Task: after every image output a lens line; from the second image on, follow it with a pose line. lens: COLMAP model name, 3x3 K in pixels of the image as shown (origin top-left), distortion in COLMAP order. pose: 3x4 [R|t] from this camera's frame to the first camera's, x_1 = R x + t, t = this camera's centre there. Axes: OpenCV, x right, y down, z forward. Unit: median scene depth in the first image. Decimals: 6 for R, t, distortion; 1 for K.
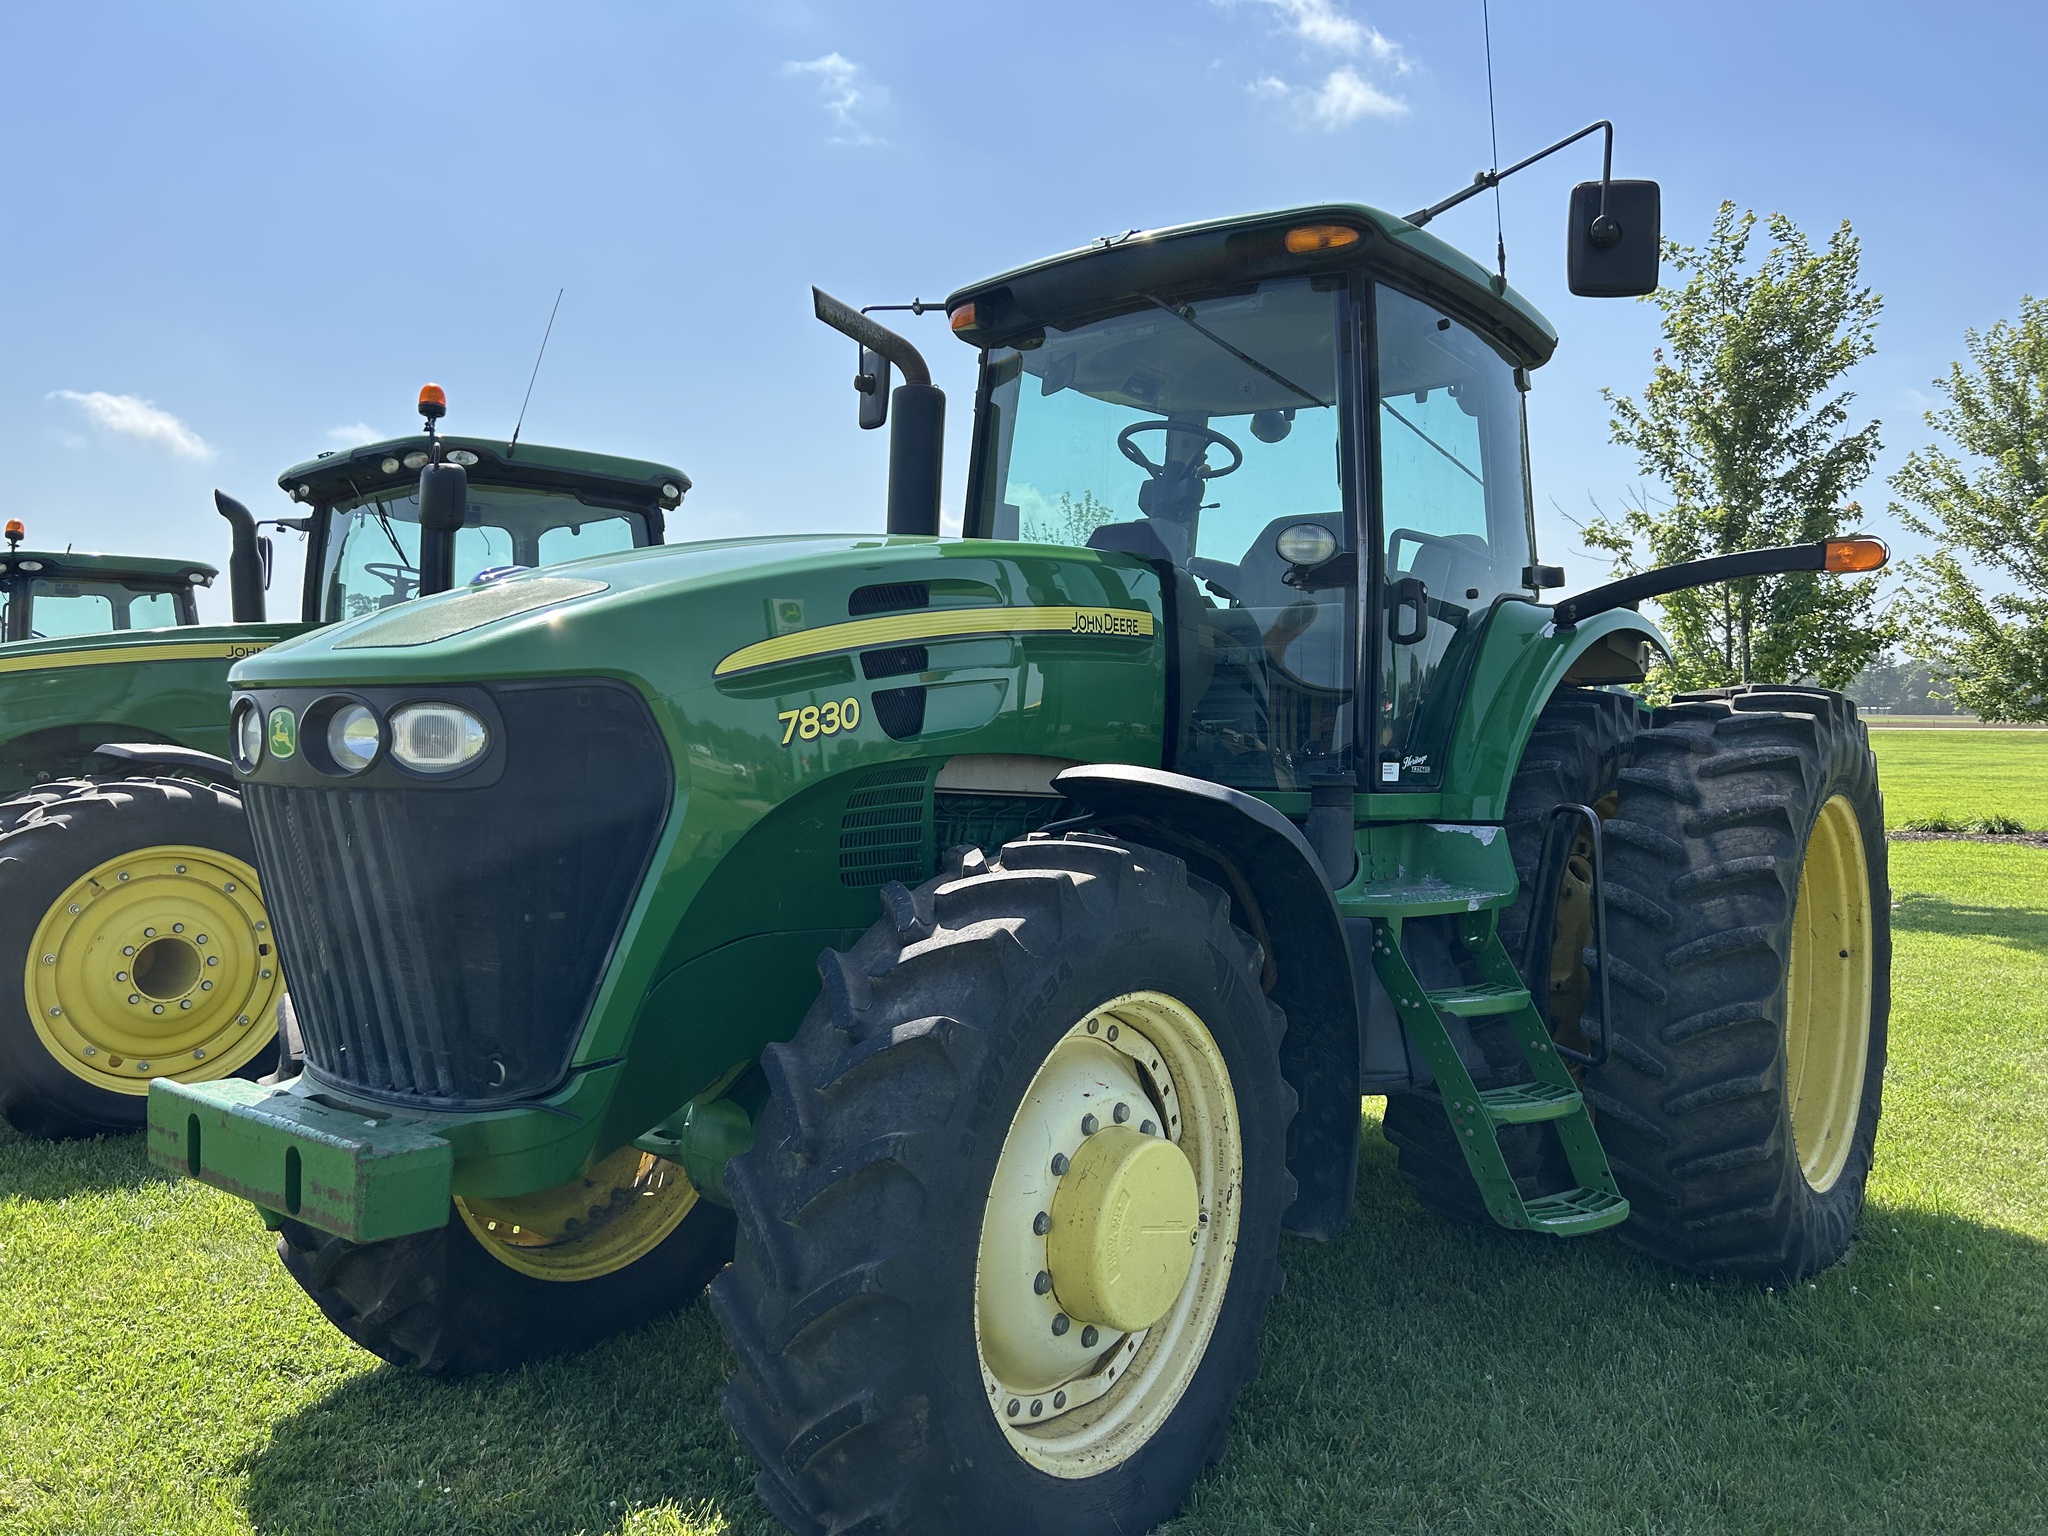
lens RADIAL K [[1567.9, 0, 1033.8], [0, 1567.9, 770.2], [0, 0, 1]] dist [0.052268, -0.059009]
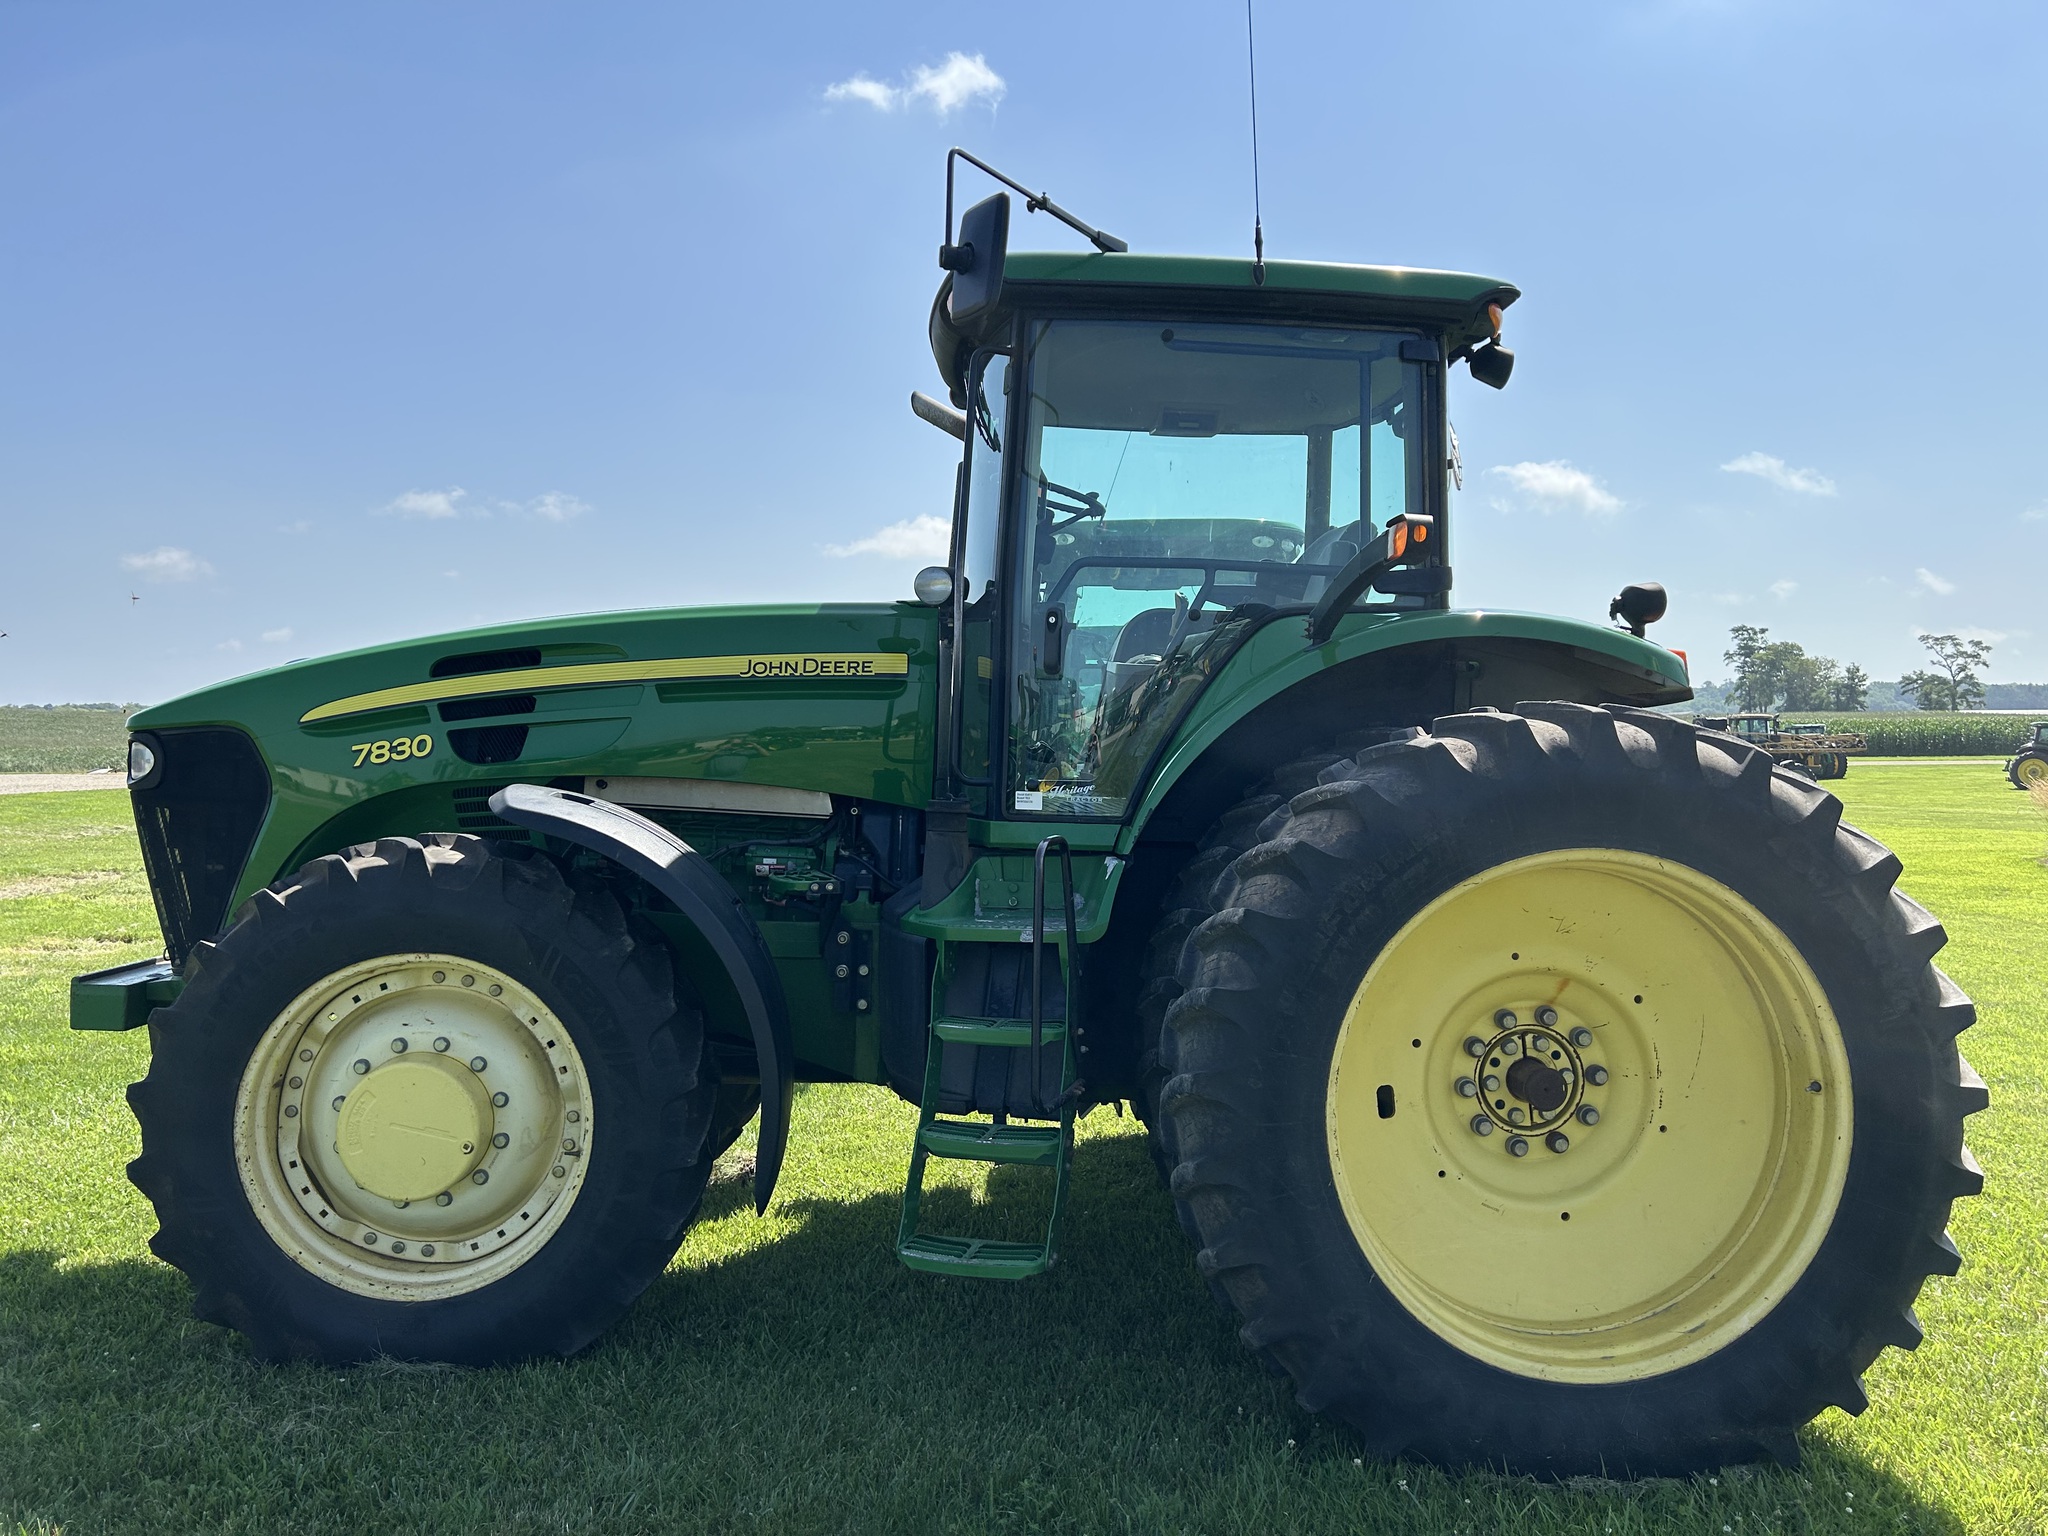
lens RADIAL K [[1543.4, 0, 1020.0], [0, 1543.4, 748.7], [0, 0, 1]] dist [0.043562, -0.053509]
pose [[0.656210, -0.002245, -0.754575, 1.326902], [-0.022440, 0.999495, -0.022488, -0.013723], [0.754244, 0.031689, 0.655829, 0.480742]]
